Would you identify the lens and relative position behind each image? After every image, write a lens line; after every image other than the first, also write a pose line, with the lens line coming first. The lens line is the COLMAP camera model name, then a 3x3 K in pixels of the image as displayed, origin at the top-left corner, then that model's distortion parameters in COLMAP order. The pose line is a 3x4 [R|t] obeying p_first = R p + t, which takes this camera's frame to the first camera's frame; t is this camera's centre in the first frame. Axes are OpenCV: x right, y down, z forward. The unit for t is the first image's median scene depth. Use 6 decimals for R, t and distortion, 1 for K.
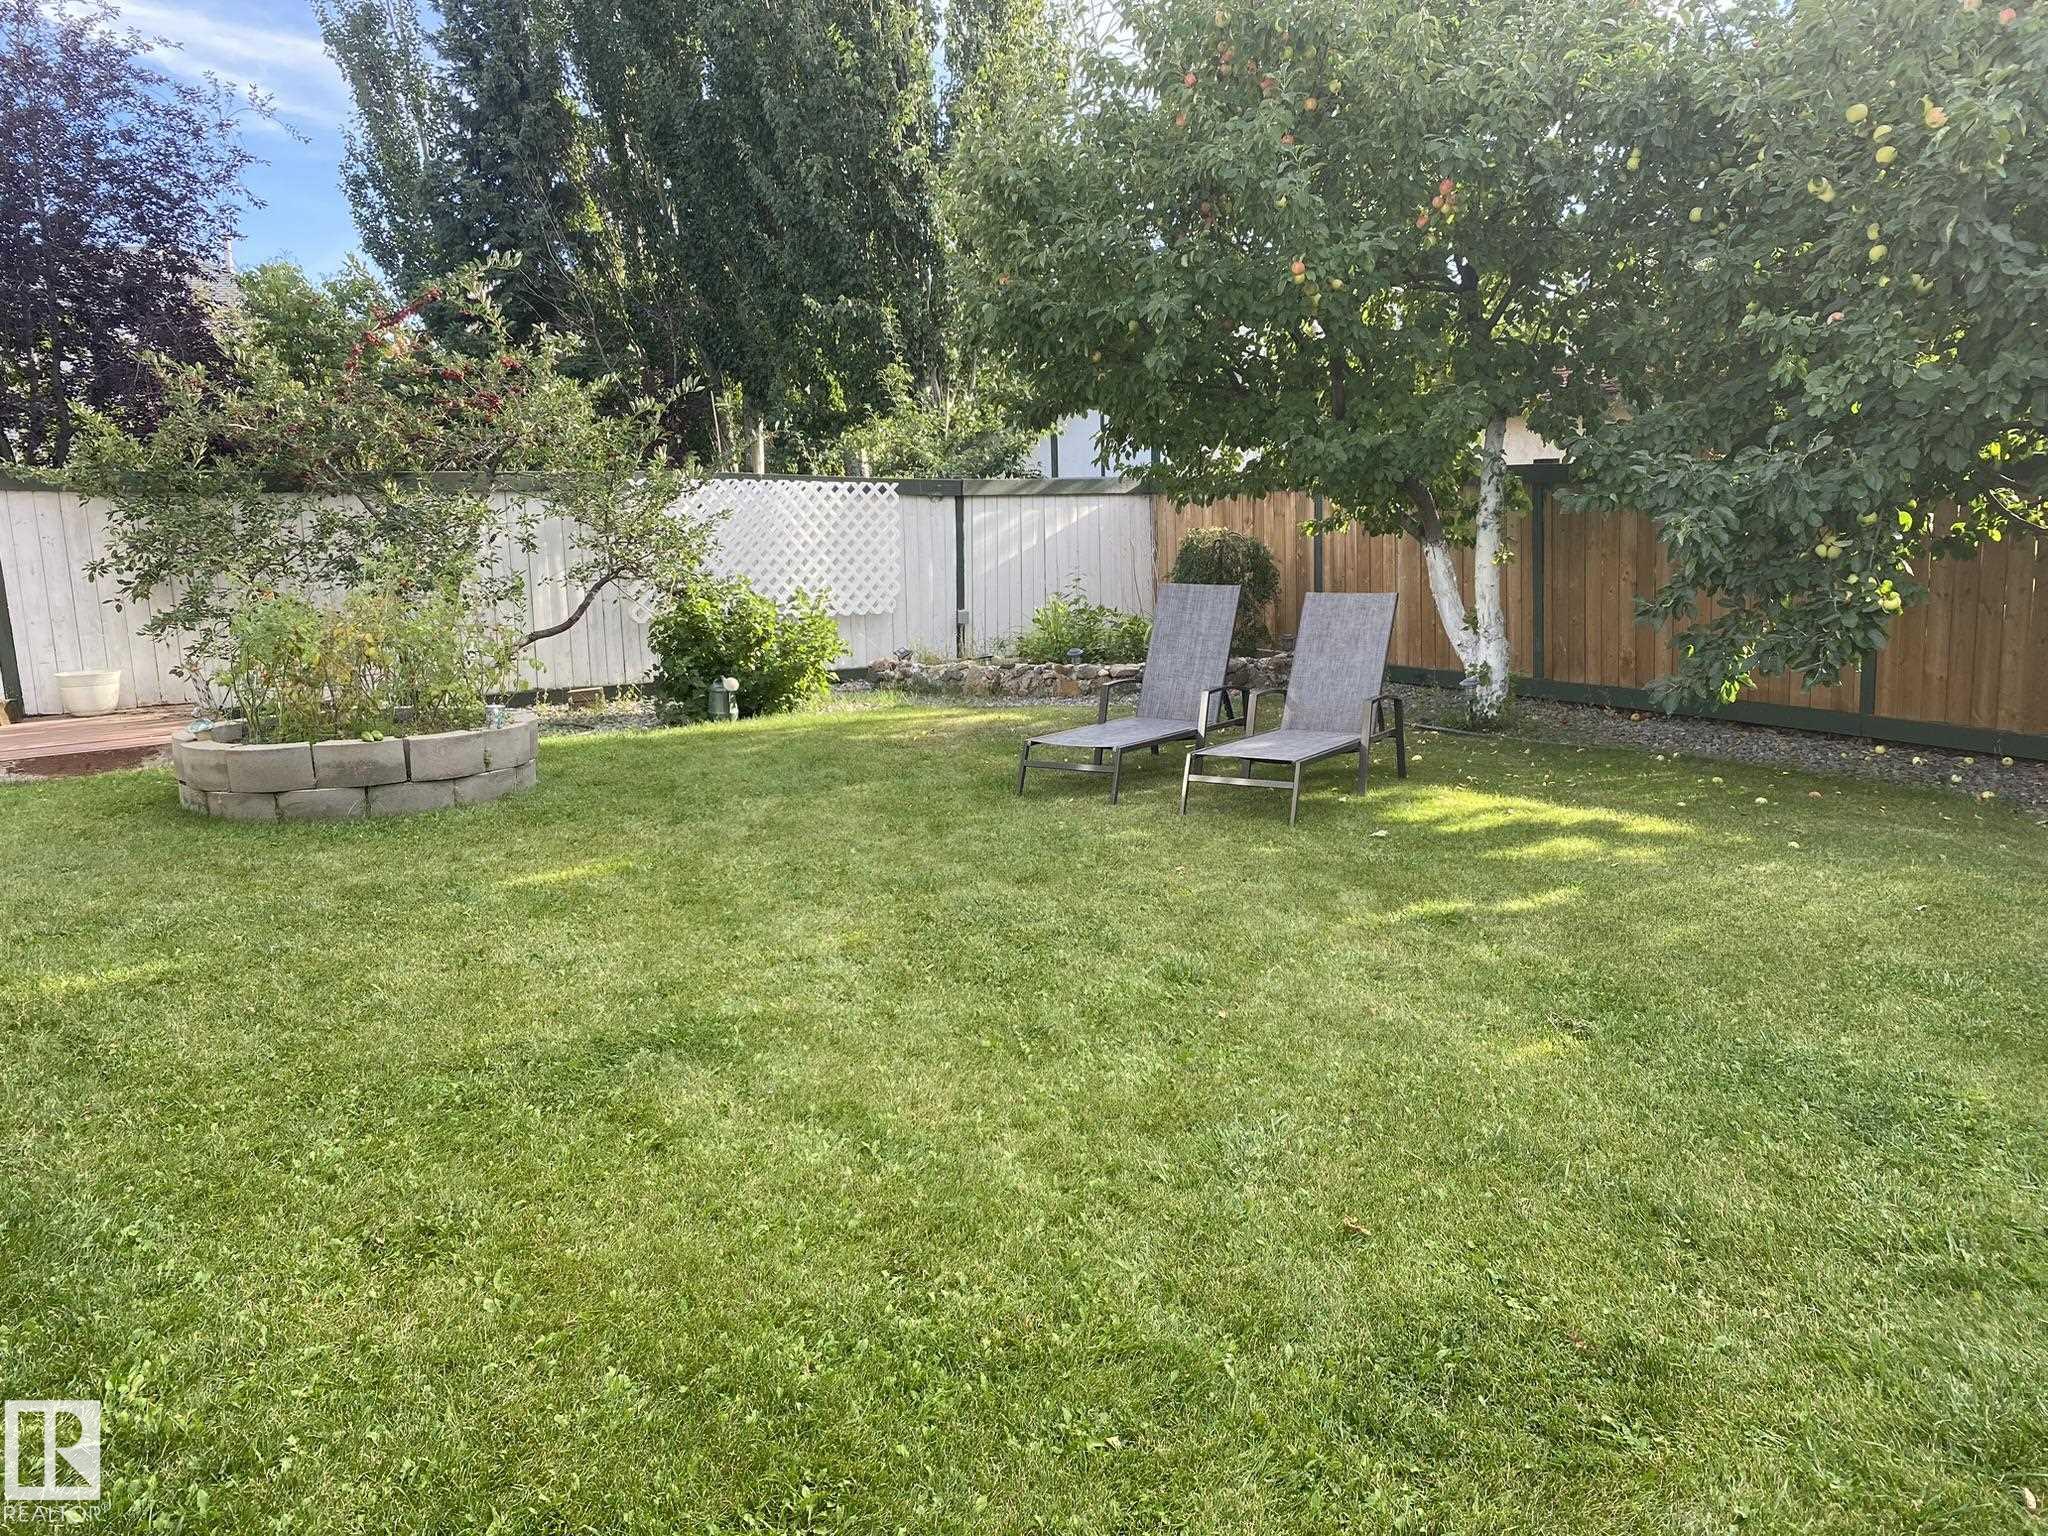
lens RADIAL K [[1548.7, 0, 1022.5], [0, 1548.7, 785.6], [0, 0, 1]] dist [0.050520, -0.067370]
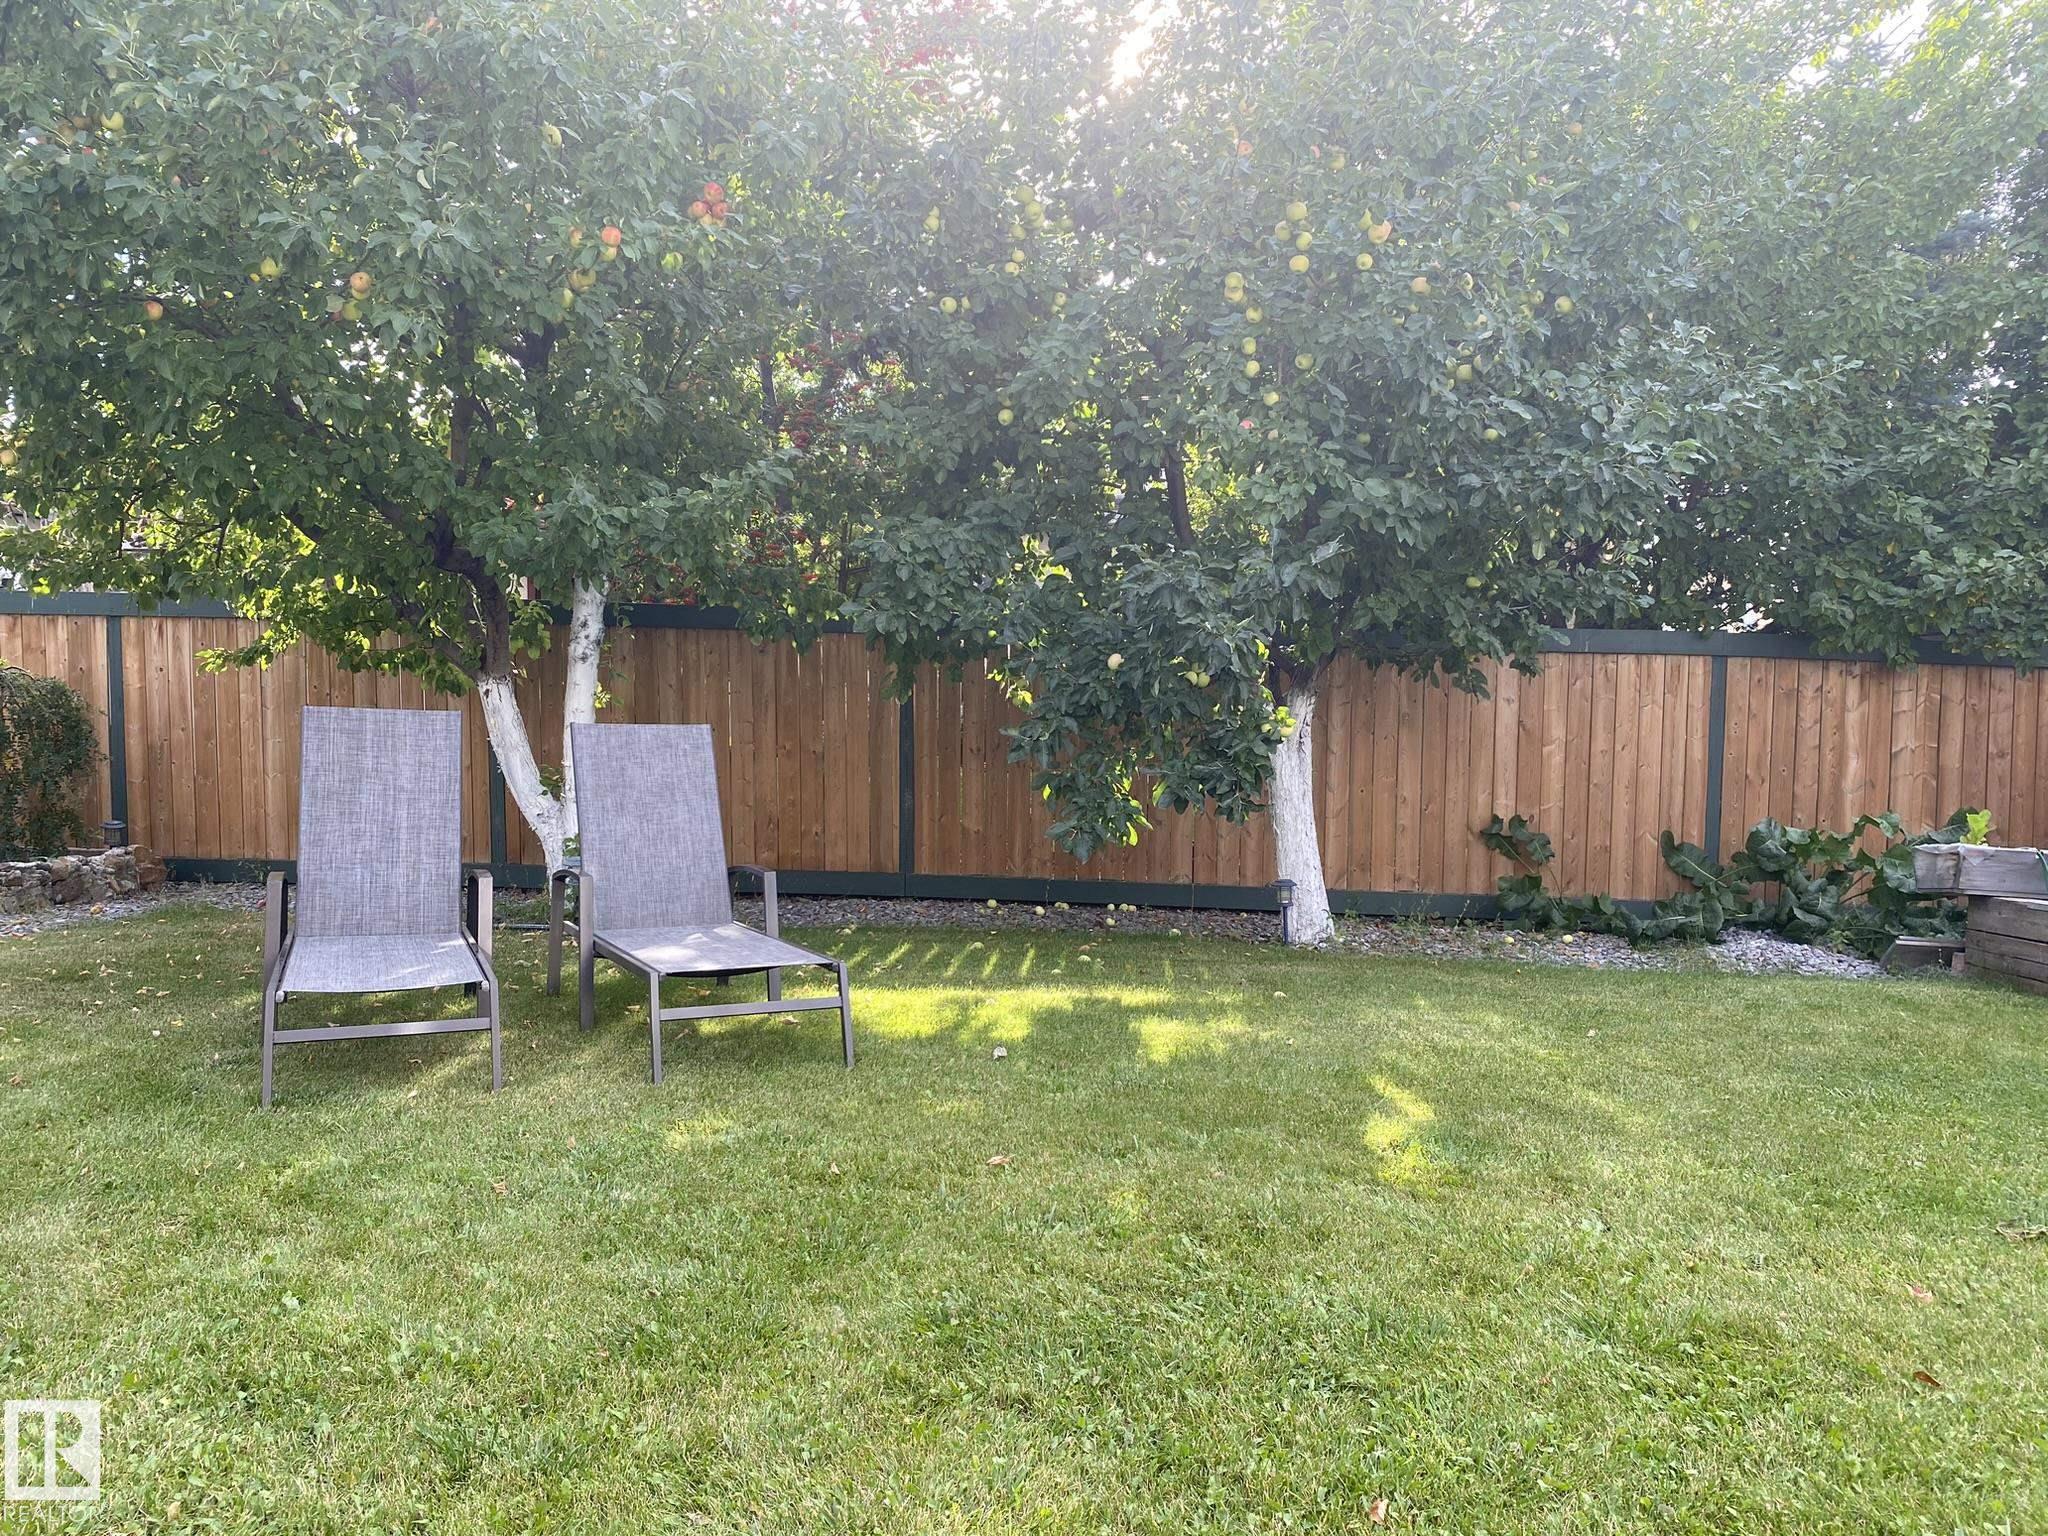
lens RADIAL K [[1548.7, 0, 1029.9], [0, 1548.7, 788.0], [0, 0, 1]] dist [0.050520, -0.067370]
pose [[0.570703, -0.012261, 0.821065, -0.172574], [0.121988, 0.990060, -0.070007, -0.018173], [-0.812045, 0.140113, 0.566526, 0.322291]]
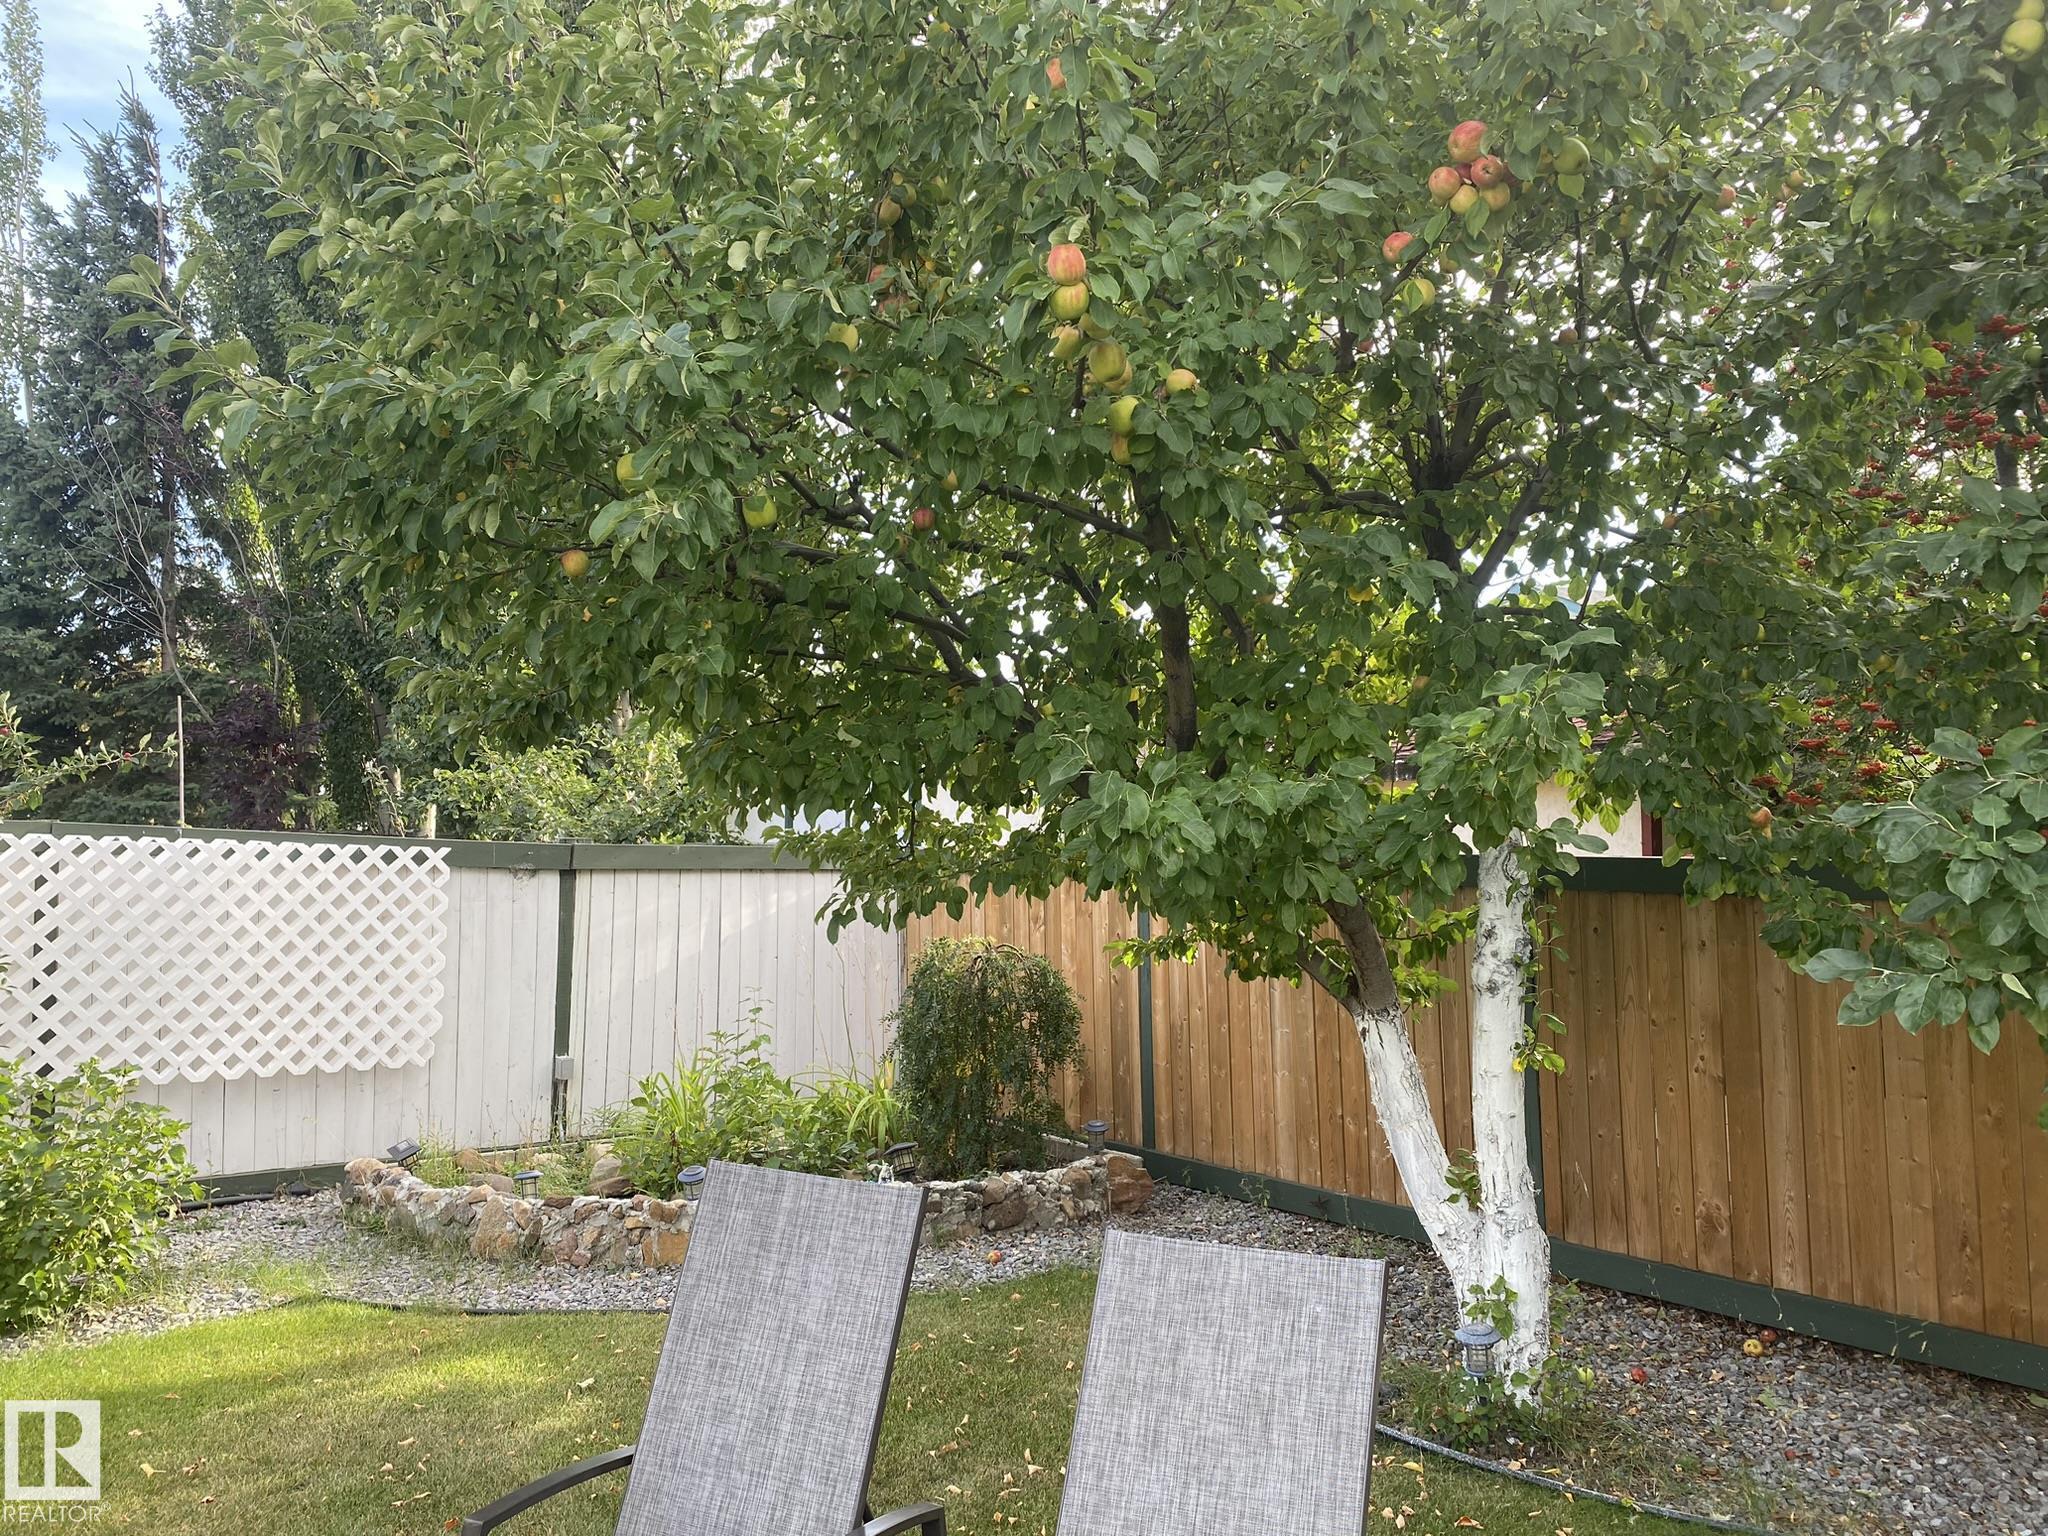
lens RADIAL K [[1548.7, 0, 1012.8], [0, 1548.7, 782.2], [0, 0, 1]] dist [0.050520, -0.067370]
pose [[0.994721, 0.034673, 0.096579, 0.087801], [-0.011609, 0.973165, -0.229817, -0.096911], [-0.101955, 0.227482, 0.968430, 0.451000]]
